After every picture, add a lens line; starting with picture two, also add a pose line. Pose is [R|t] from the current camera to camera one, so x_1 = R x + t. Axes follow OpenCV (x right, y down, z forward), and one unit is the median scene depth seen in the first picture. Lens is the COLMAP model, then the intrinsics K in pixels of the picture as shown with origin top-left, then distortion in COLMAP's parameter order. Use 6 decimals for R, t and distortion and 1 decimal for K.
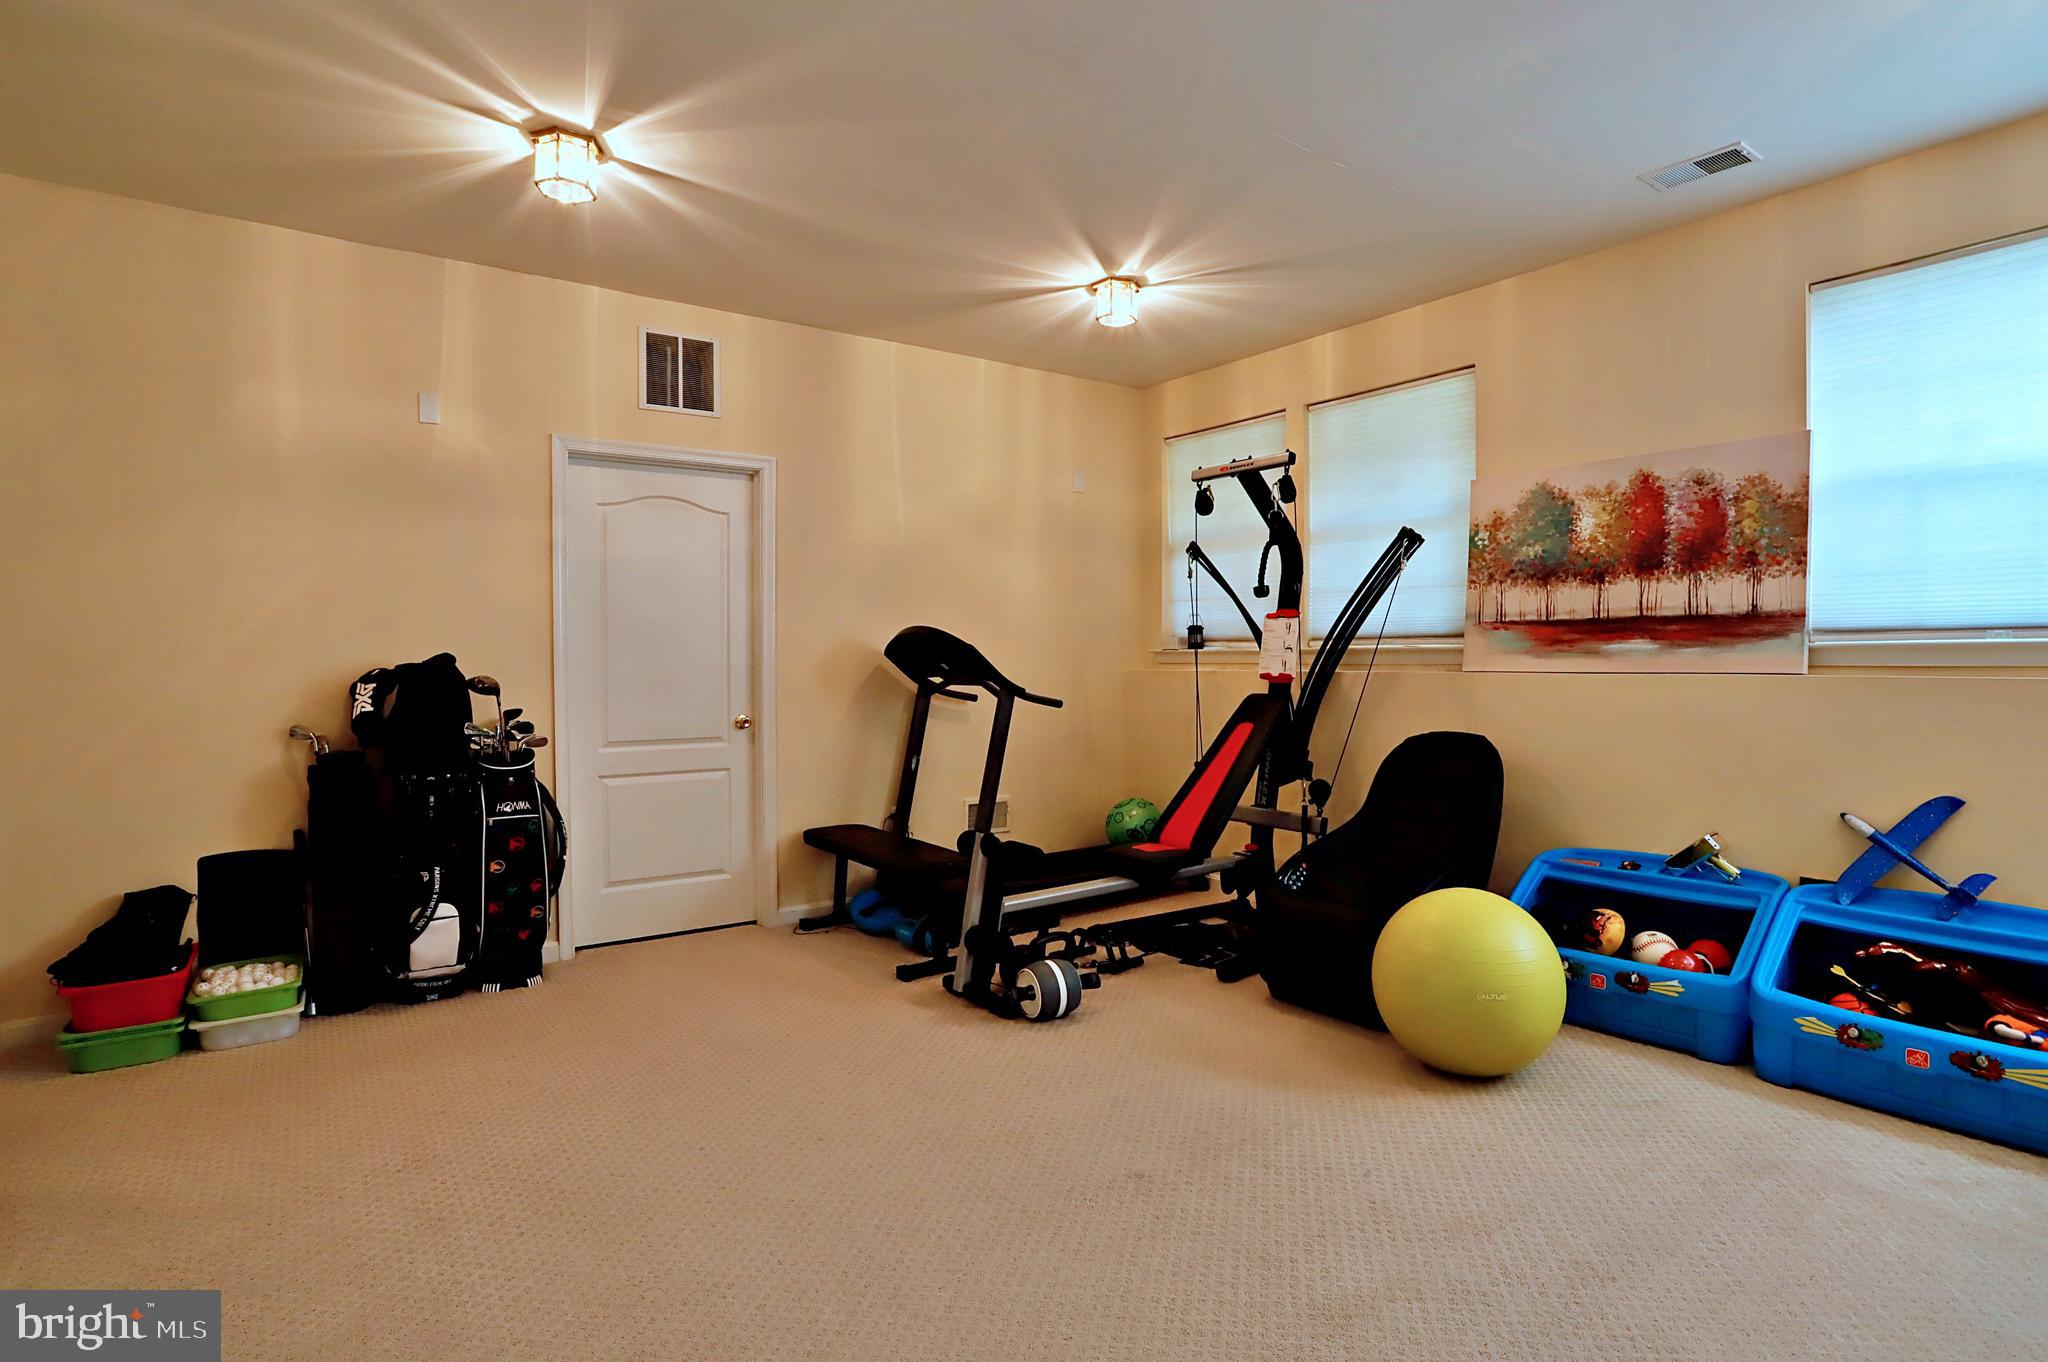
lens RADIAL K [[1012.3, 0, 1024.7], [0, 1012.3, 672.4], [0, 0, 1]] dist [-0.063414, 0.025299]
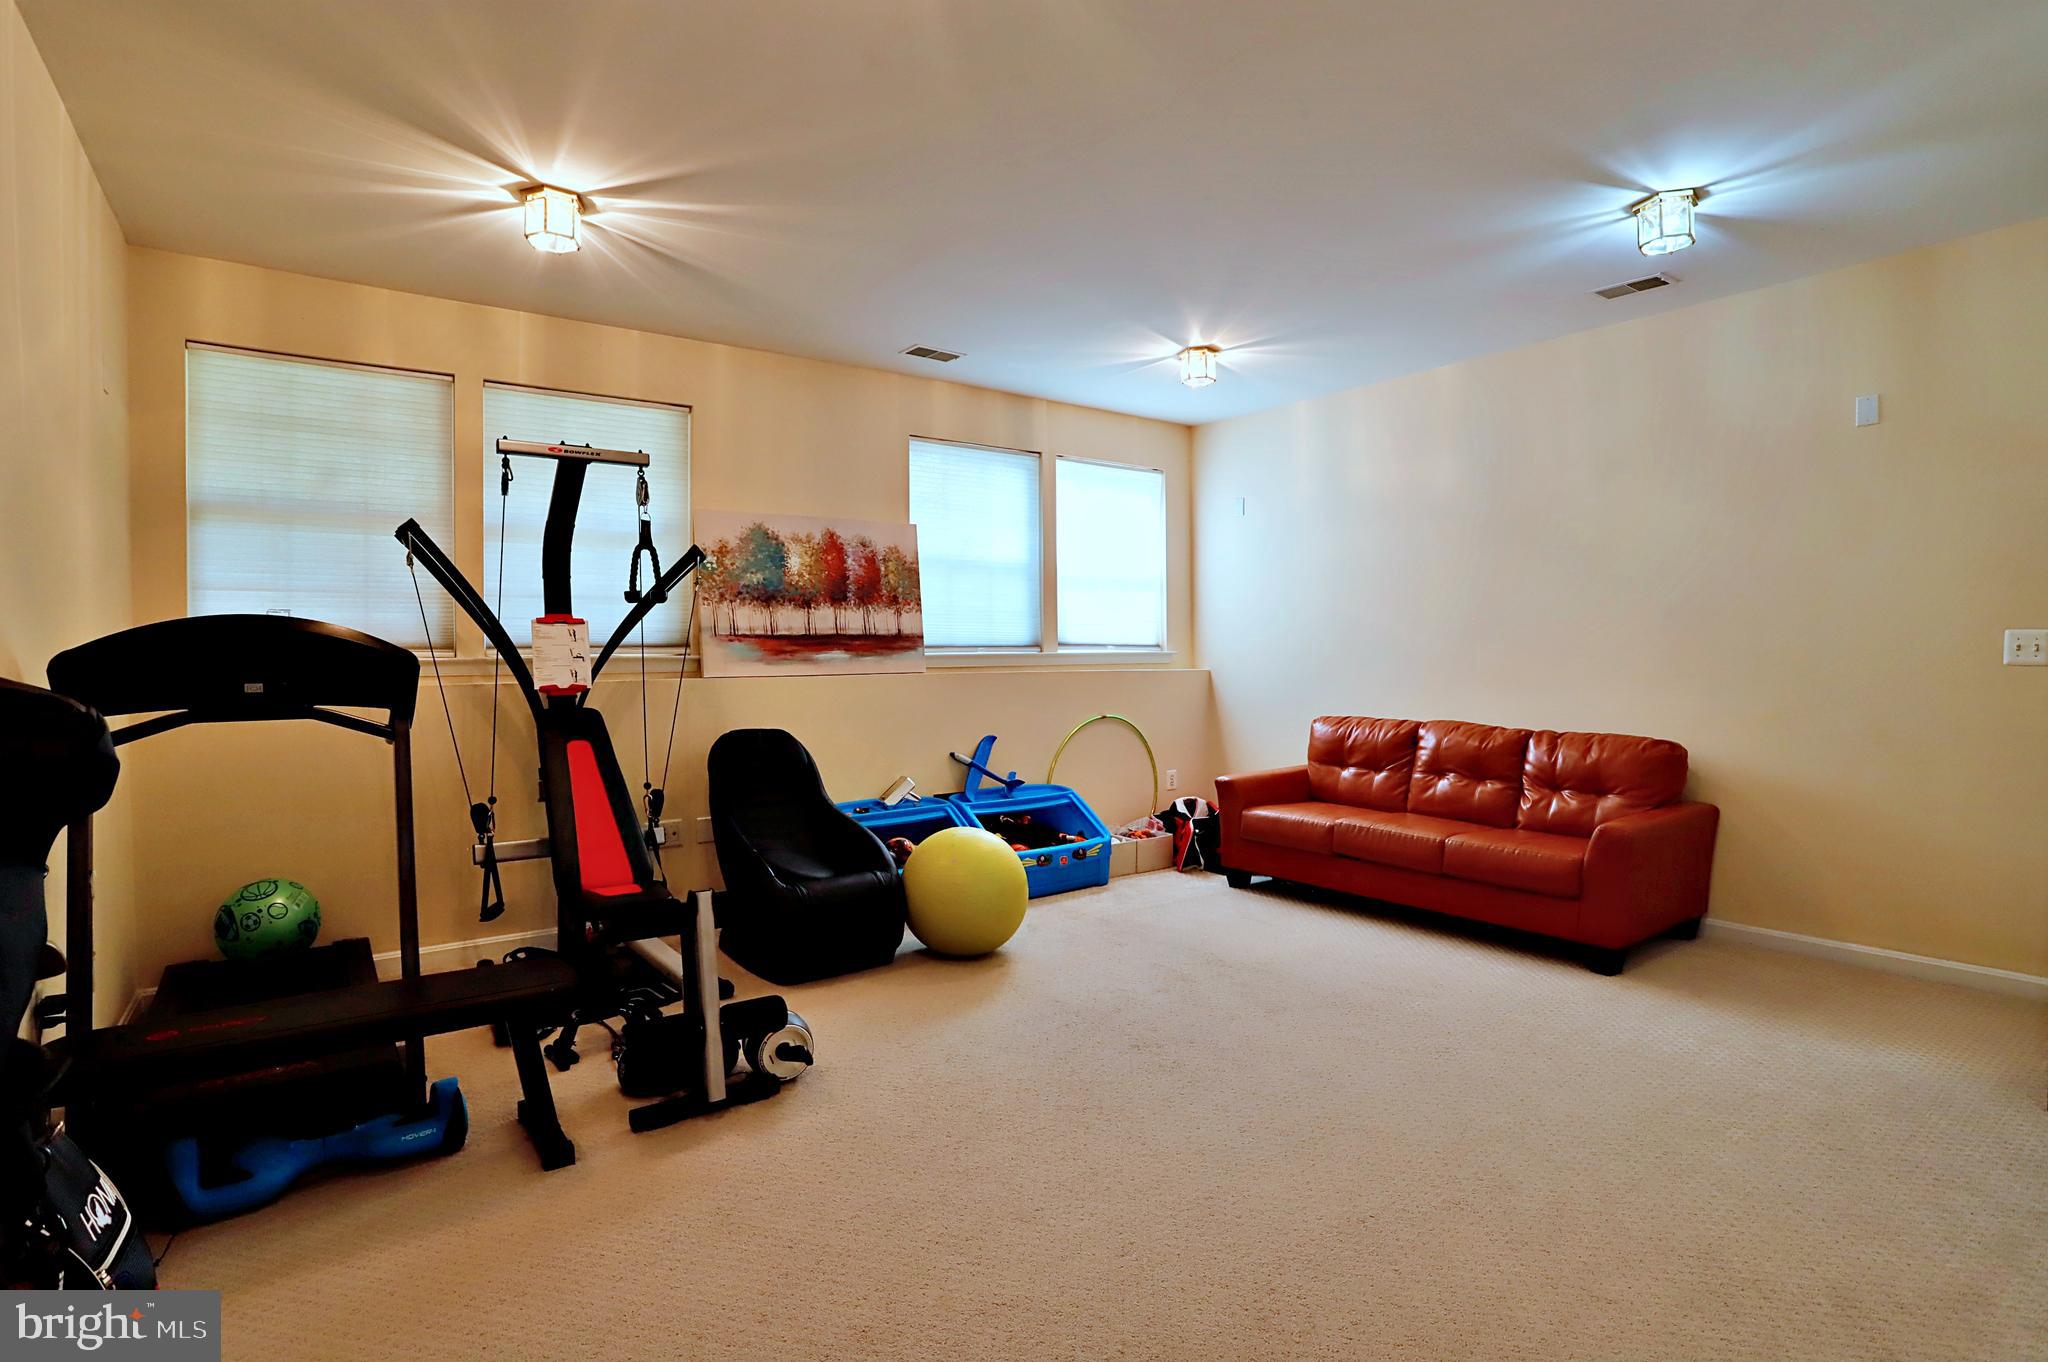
lens RADIAL K [[1012.3, 0, 1017.6], [0, 1012.3, 672.9], [0, 0, 1]] dist [-0.063414, 0.025299]
pose [[0.006879, -0.013005, 0.999892, -0.795762], [0.026354, 0.999570, 0.012819, -0.013465], [-0.999629, 0.026263, 0.007219, 0.730699]]
